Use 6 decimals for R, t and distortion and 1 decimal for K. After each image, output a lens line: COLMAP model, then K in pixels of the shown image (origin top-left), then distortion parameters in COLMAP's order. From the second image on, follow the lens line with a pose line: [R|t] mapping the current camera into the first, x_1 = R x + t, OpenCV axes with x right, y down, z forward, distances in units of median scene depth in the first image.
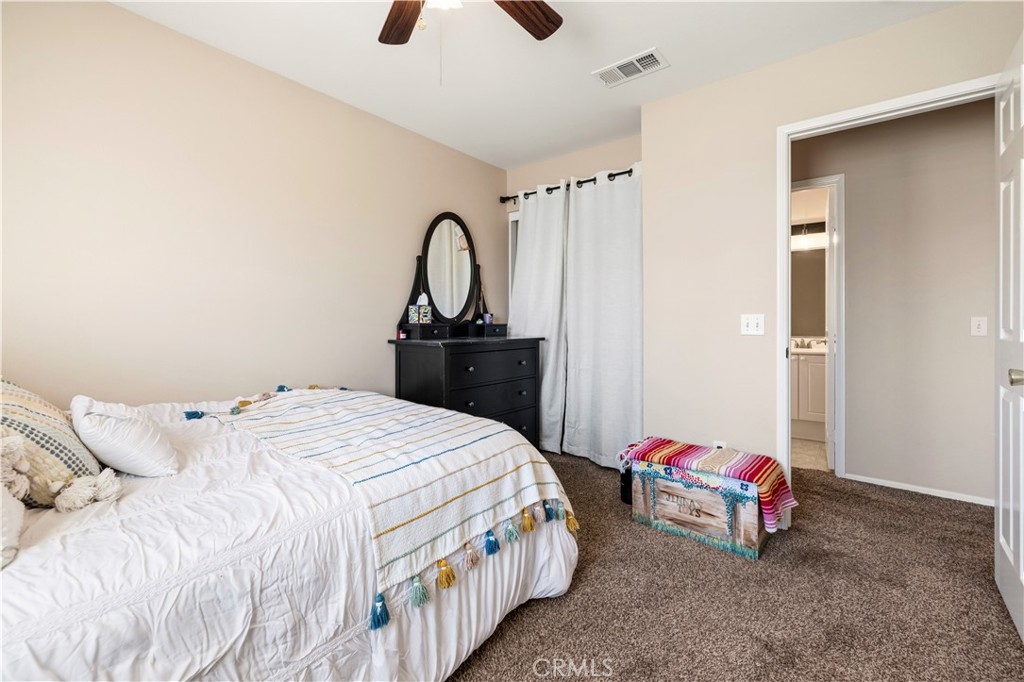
lens RADIAL K [[430.0, 0, 513.1], [0, 430.0, 325.8], [0, 0, 1]] dist [0.001345, 0.000073]
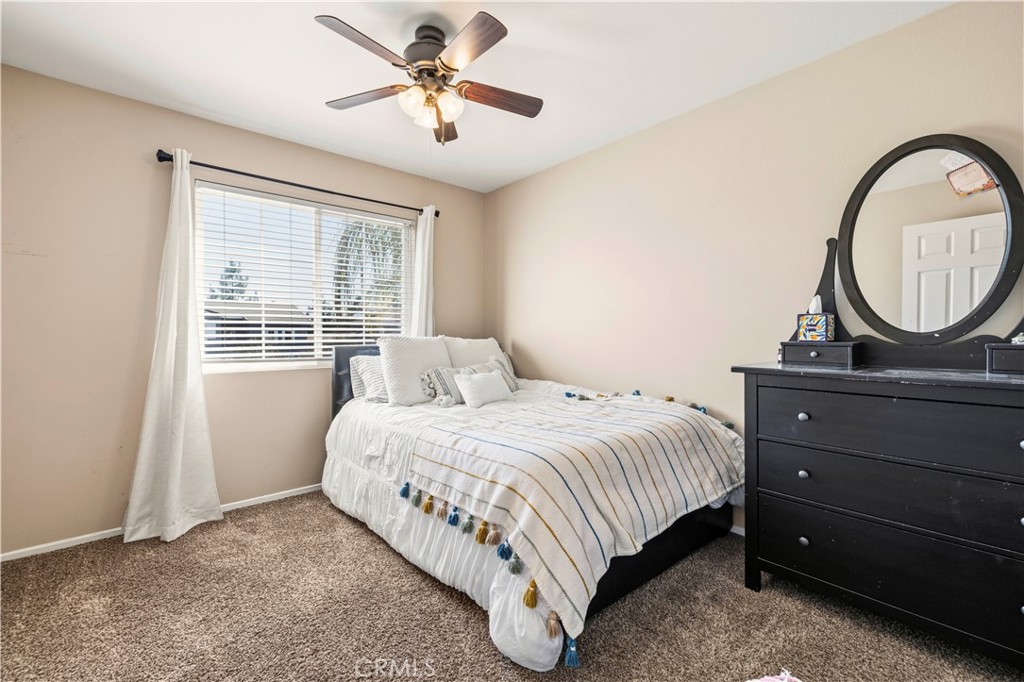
lens RADIAL K [[433.0, 0, 507.3], [0, 433.0, 341.8], [0, 0, 1]] dist [0.004696, 0.000251]
pose [[-0.180244, 0.020067, -0.983417, 0.544986], [-0.002387, 0.999780, 0.020838, -0.016826], [0.983619, 0.006103, -0.180156, 0.648042]]
